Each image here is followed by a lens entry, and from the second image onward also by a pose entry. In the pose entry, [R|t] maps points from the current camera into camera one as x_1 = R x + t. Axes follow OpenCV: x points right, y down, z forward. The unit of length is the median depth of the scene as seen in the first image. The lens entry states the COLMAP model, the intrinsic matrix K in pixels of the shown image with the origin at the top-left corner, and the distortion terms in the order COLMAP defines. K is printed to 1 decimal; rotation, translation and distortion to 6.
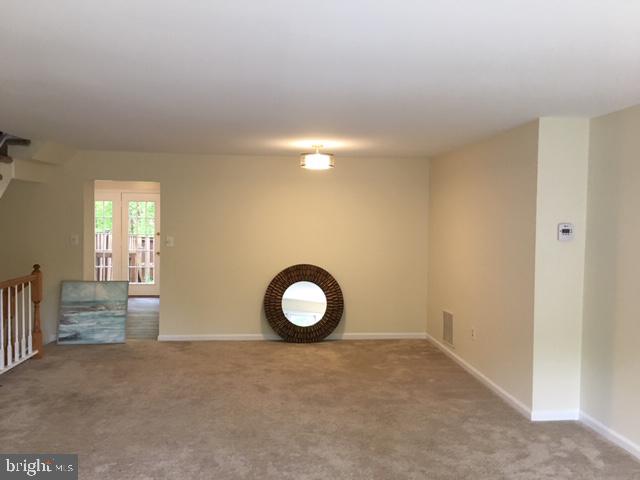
lens RADIAL K [[537.9, 0, 317.0], [0, 537.9, 237.5], [0, 0, 1]] dist [0.085924, -0.113404]
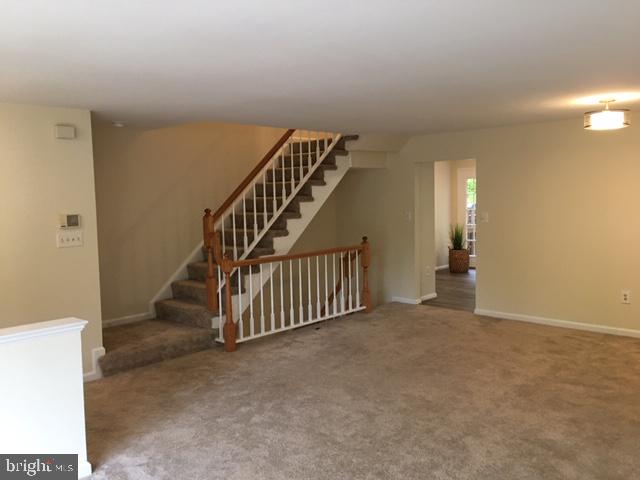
lens RADIAL K [[546.1, 0, 320.0], [0, 546.1, 240.0], [0, 0, 1]] dist [0.087721, -0.291187]
pose [[0.648111, 0.030833, -0.760921, 0.357360], [0.010576, 0.998719, 0.049478, -0.005154], [0.761472, -0.040115, 0.646955, 0.129018]]
